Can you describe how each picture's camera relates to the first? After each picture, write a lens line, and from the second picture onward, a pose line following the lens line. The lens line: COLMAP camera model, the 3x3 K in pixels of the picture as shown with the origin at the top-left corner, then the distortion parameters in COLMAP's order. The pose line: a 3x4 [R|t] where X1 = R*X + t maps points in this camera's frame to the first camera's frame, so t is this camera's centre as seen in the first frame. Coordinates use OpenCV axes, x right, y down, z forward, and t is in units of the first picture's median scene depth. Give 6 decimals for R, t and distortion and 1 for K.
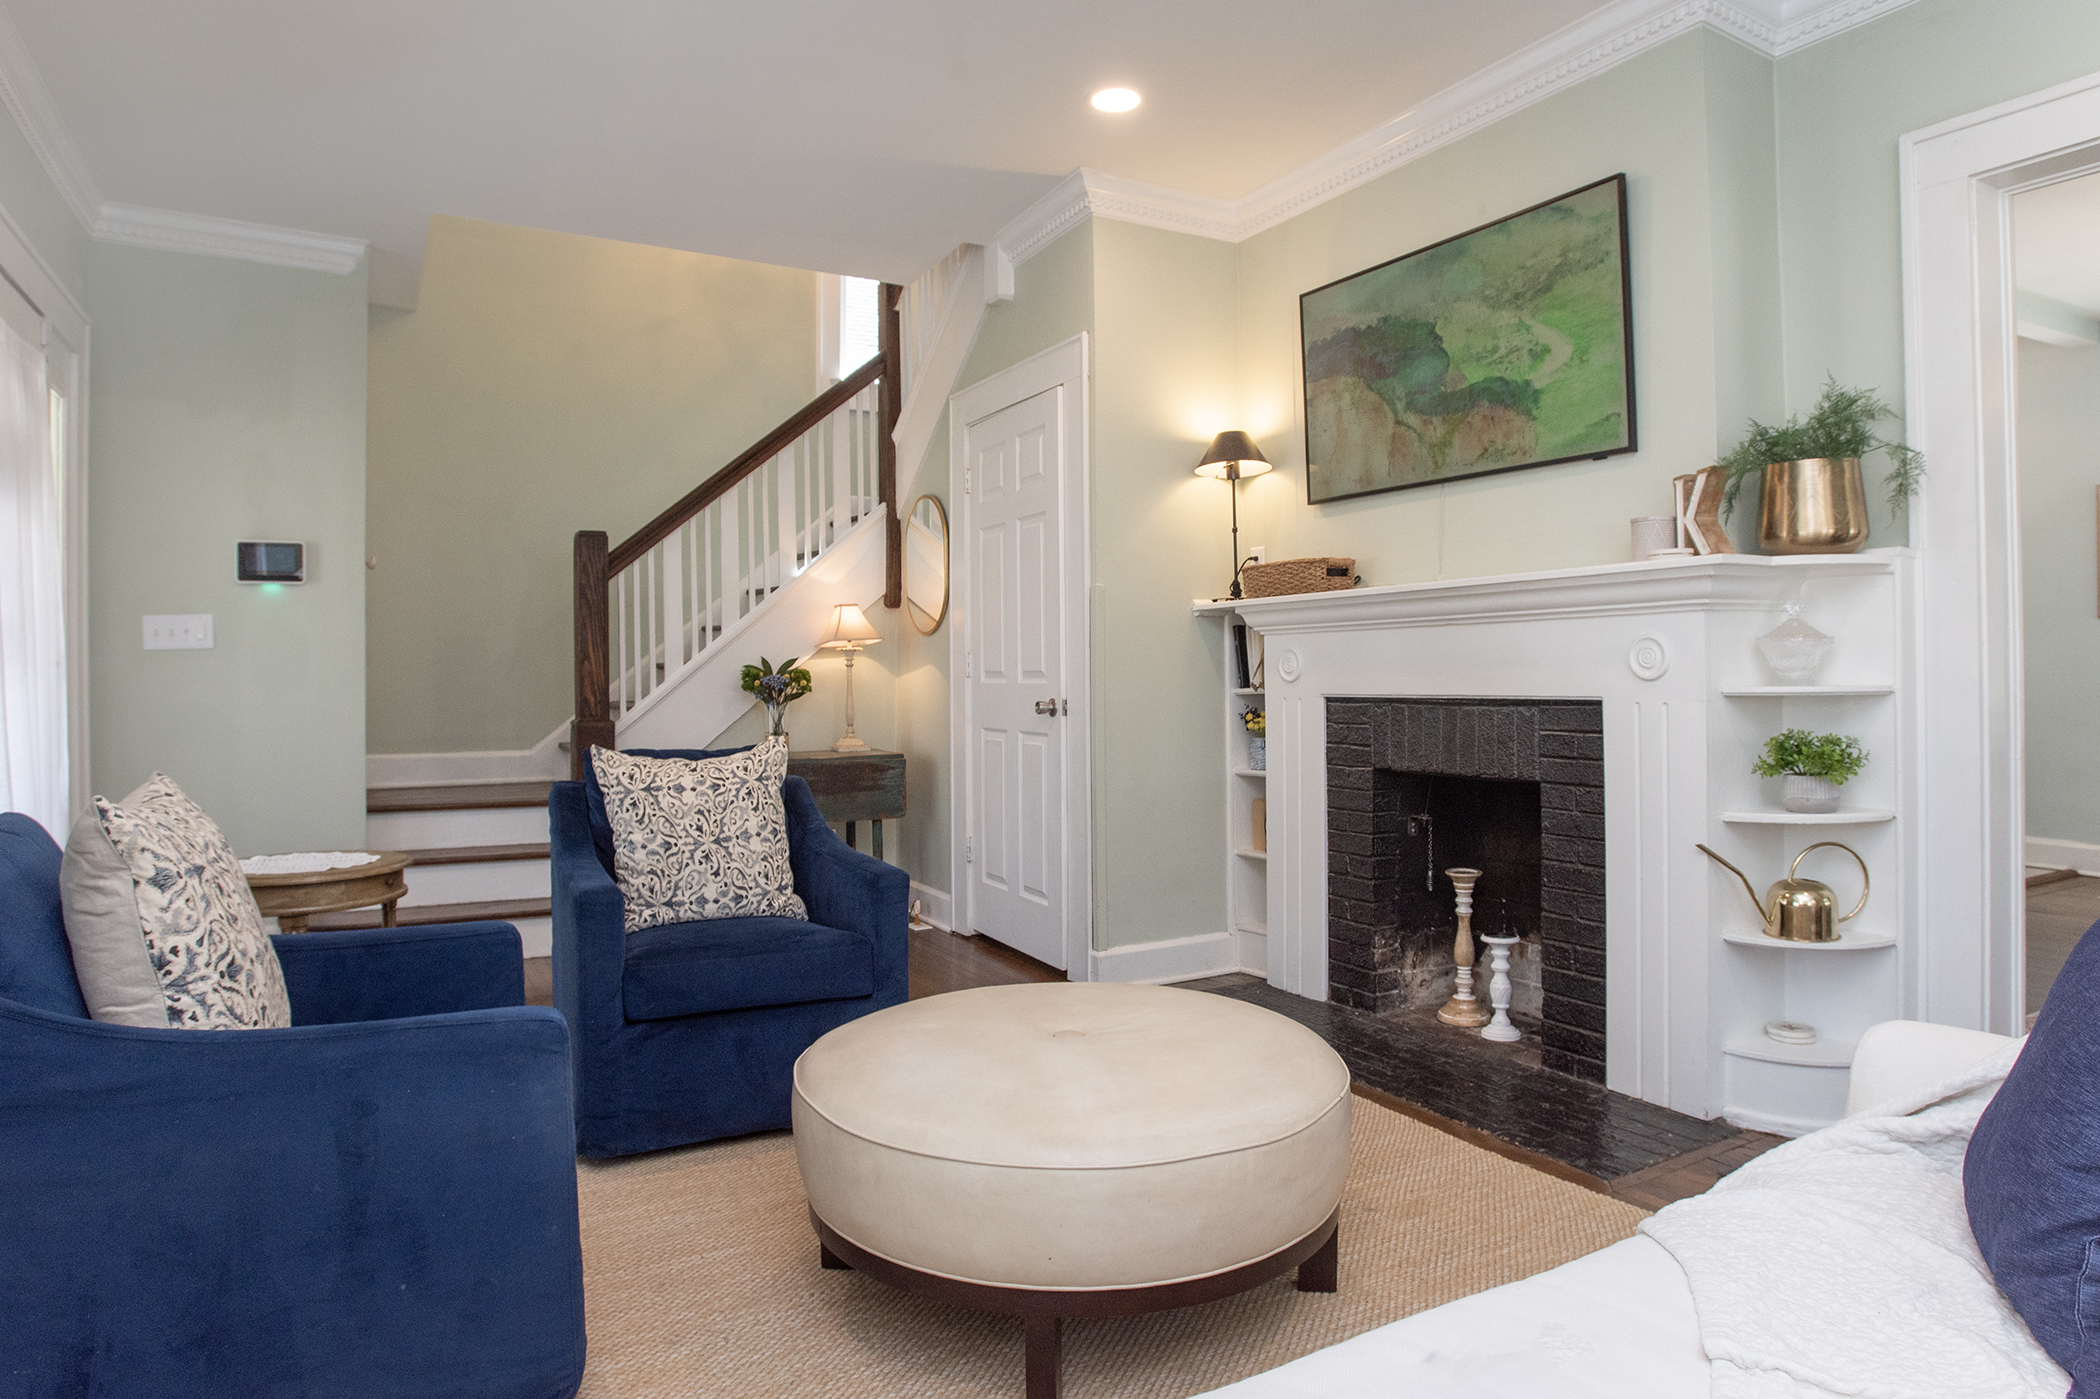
lens RADIAL K [[1261.2, 0, 1040.1], [0, 1261.2, 651.3], [0, 0, 1]] dist [-0.082754, 0.048688]
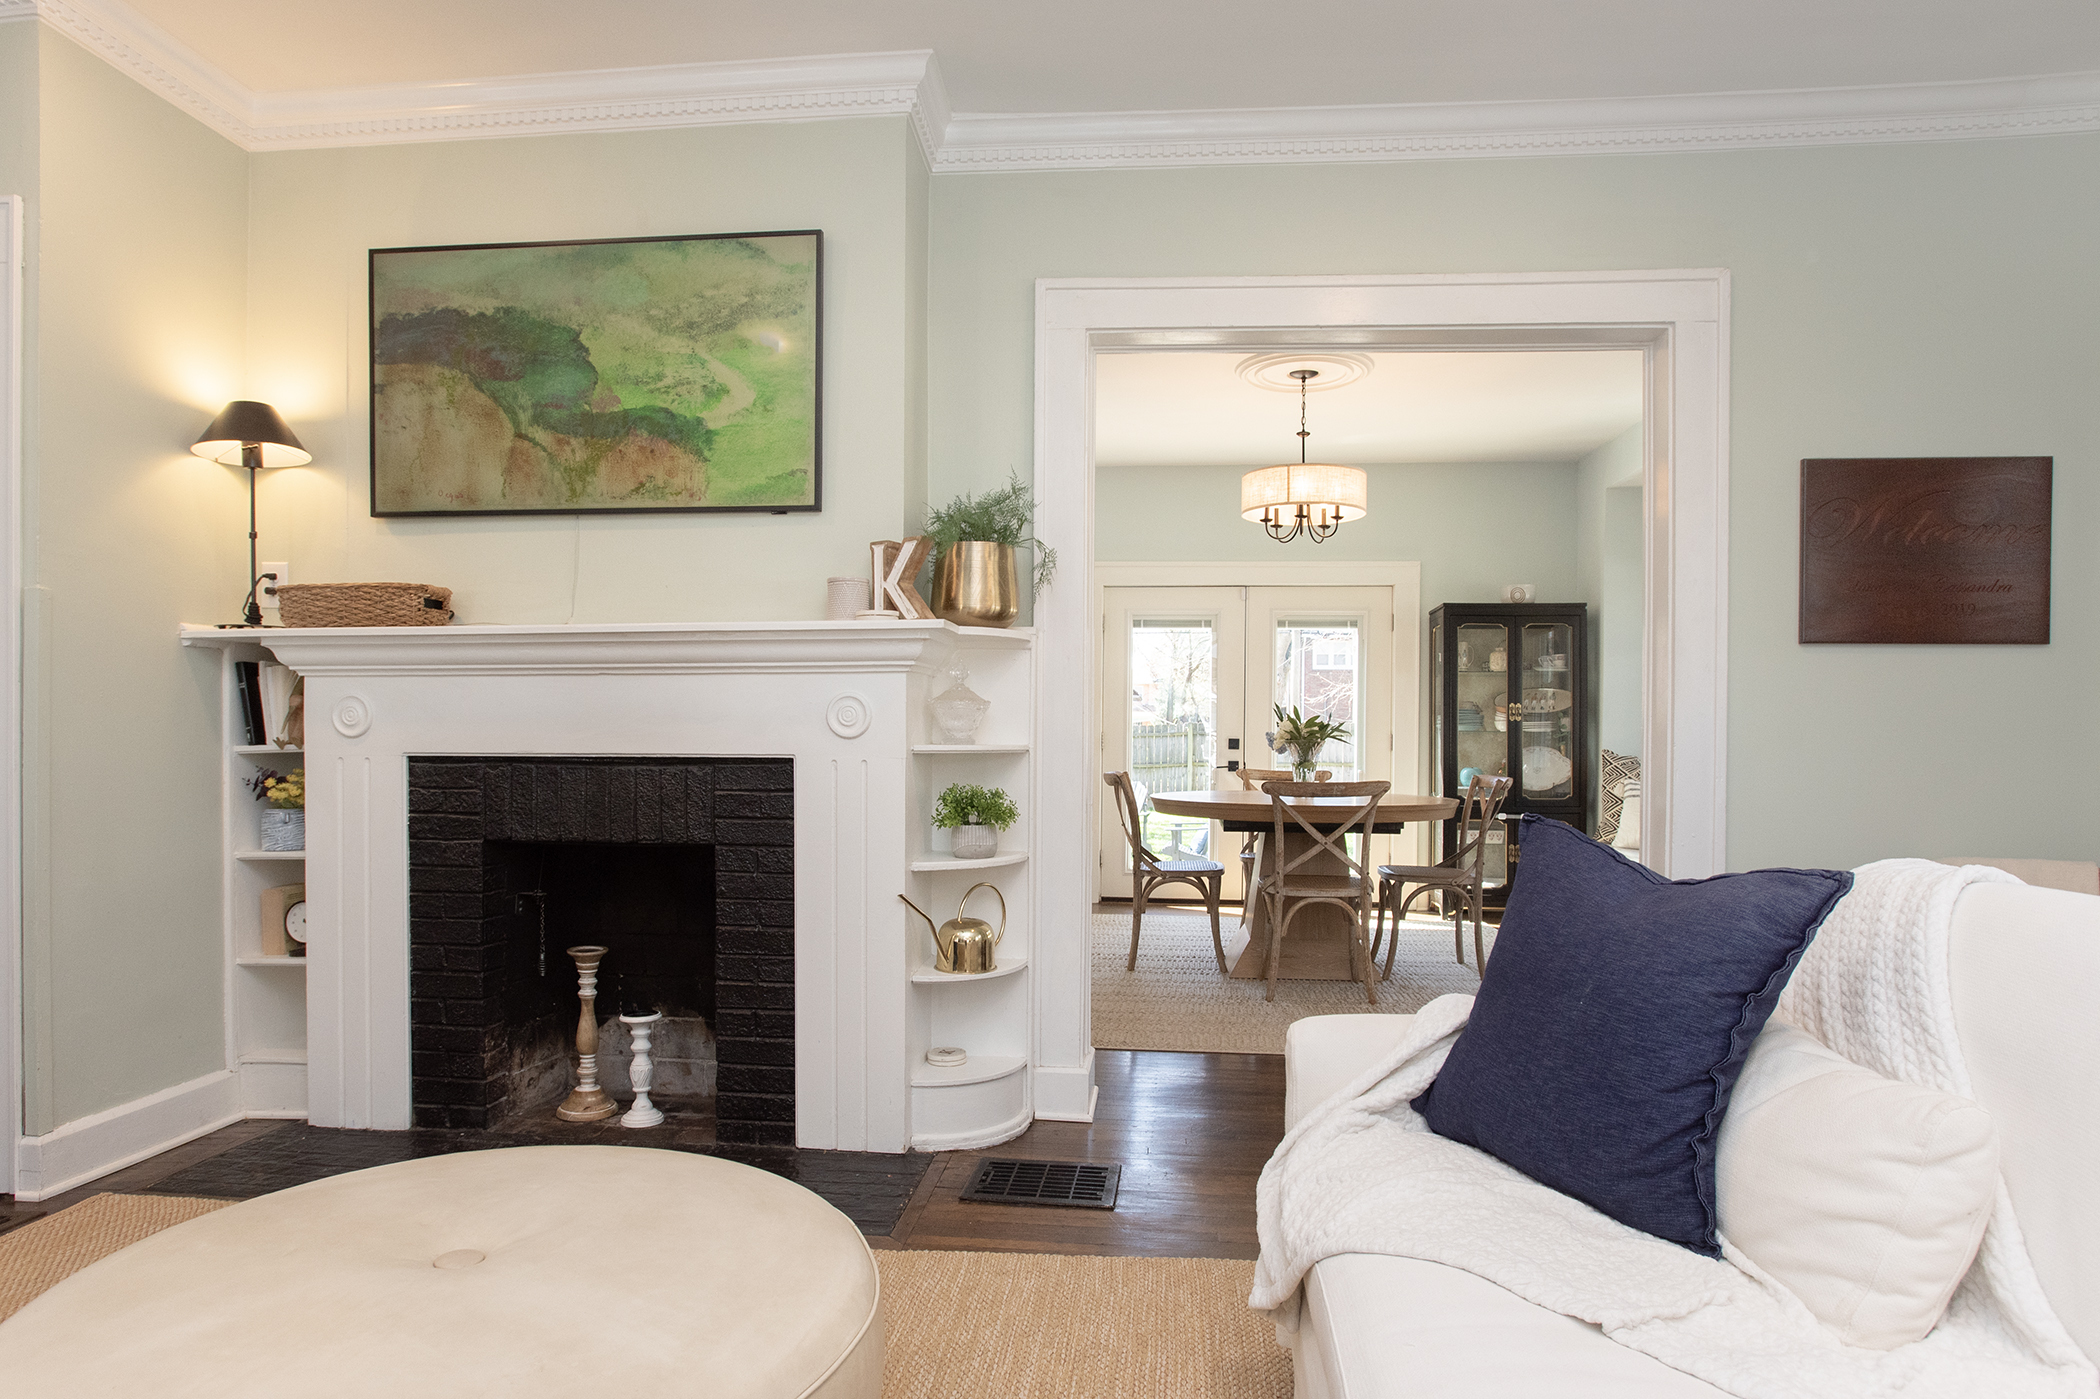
lens RADIAL K [[1225.5, 0, 1045.6], [0, 1225.5, 753.0], [0, 0, 1]] dist [-0.063805, 0.045396]
pose [[0.579531, 0.003751, 0.814941, -0.185286], [-0.025635, 0.999578, 0.013630, 0.014211], [-0.814547, -0.028790, 0.579383, 0.227977]]
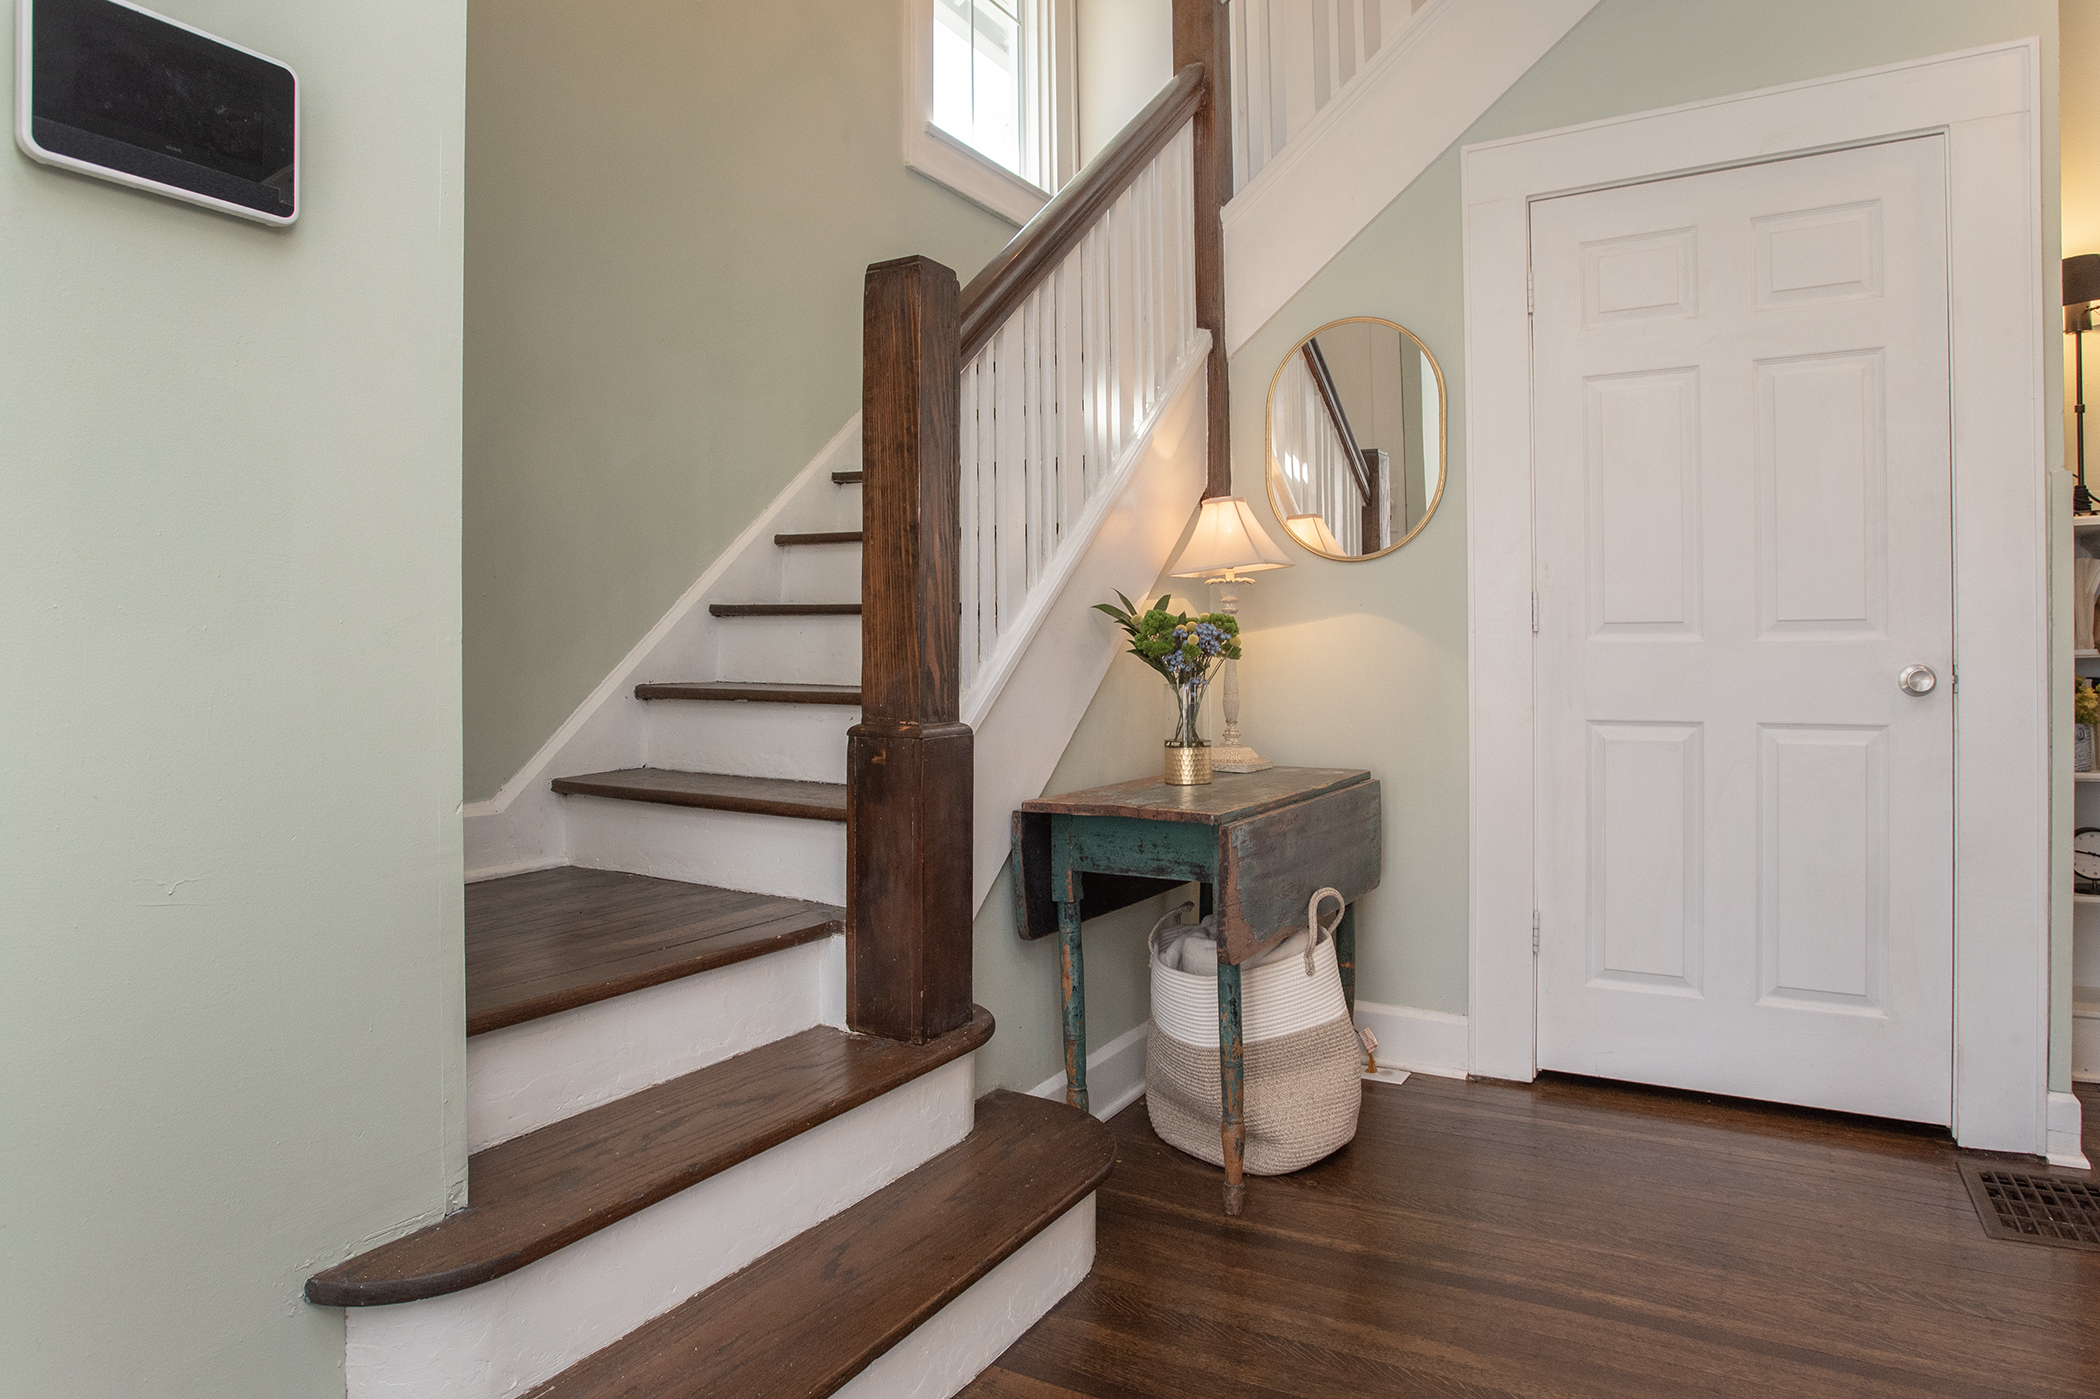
lens RADIAL K [[1237.1, 0, 1041.4], [0, 1237.1, 634.1], [0, 0, 1]] dist [-0.068177, 0.031868]
pose [[0.856057, 0.017243, 0.516594, -0.752040], [-0.011187, 0.999827, -0.014834, 0.044198], [-0.516761, 0.006920, 0.856102, 0.884469]]
